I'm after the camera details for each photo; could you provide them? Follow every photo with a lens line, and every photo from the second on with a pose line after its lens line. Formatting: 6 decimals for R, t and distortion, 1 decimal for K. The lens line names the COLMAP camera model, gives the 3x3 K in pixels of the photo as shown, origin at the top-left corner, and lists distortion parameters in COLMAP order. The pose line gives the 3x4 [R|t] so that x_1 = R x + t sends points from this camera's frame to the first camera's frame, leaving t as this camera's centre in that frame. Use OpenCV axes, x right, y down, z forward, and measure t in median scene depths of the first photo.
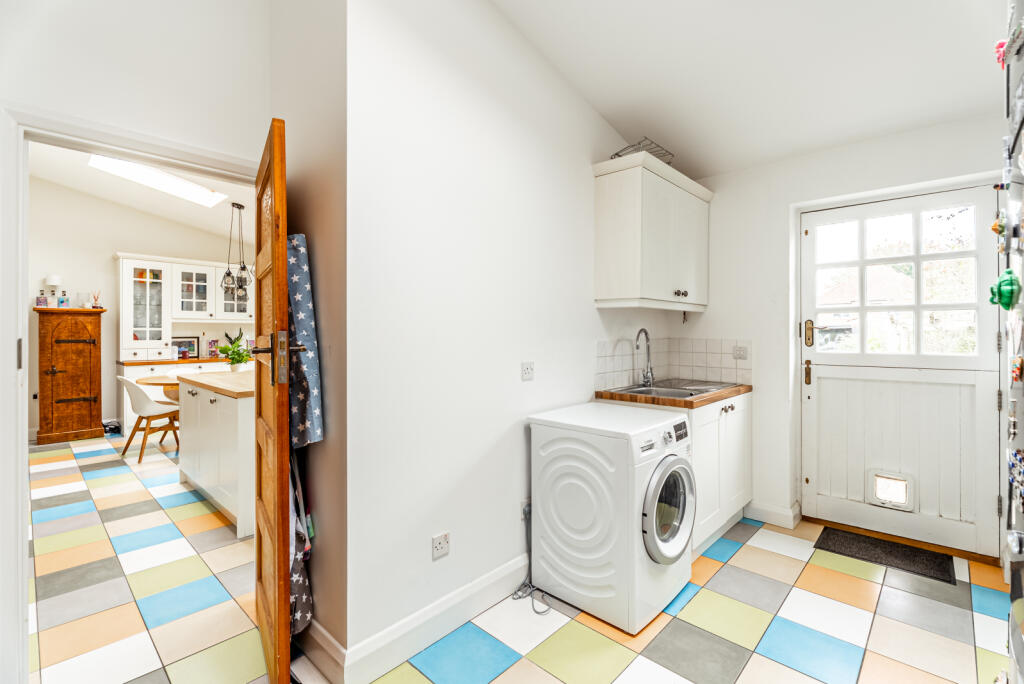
lens RADIAL K [[463.0, 0, 514.4], [0, 463.0, 330.8], [0, 0, 1]] dist [-0.001808, 0.000283]
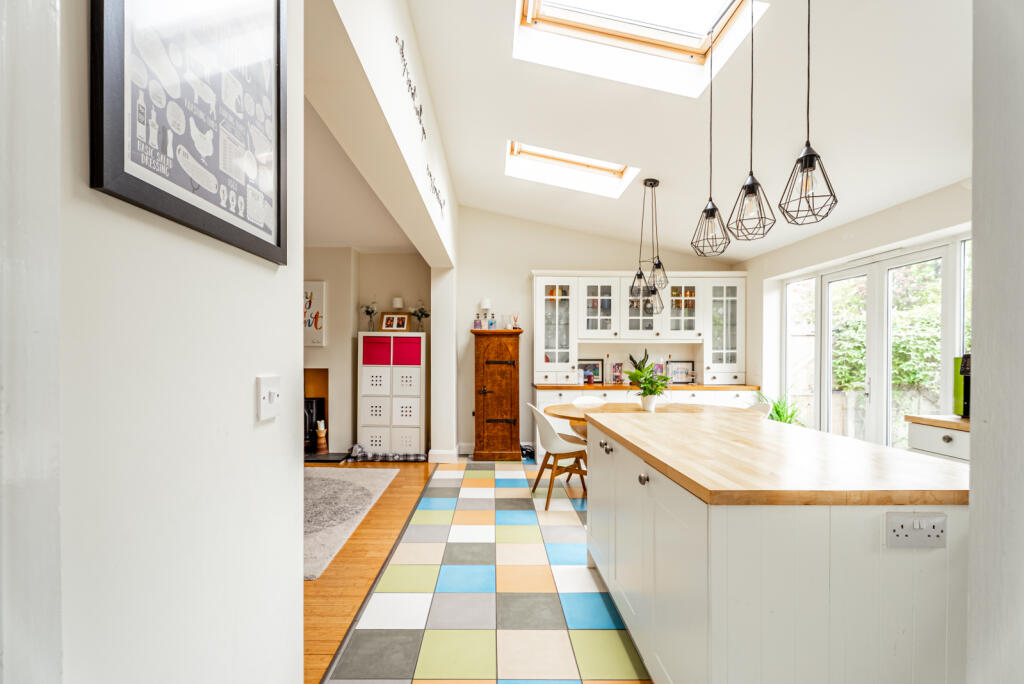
lens RADIAL K [[463.0, 0, 509.1], [0, 463.0, 351.1], [0, 0, 1]] dist [-0.001808, 0.000283]
pose [[0.708075, -0.004360, -0.706123, -0.221879], [-0.002947, 0.999954, -0.009130, 0.007134], [0.706131, 0.008546, 0.708030, 0.297319]]
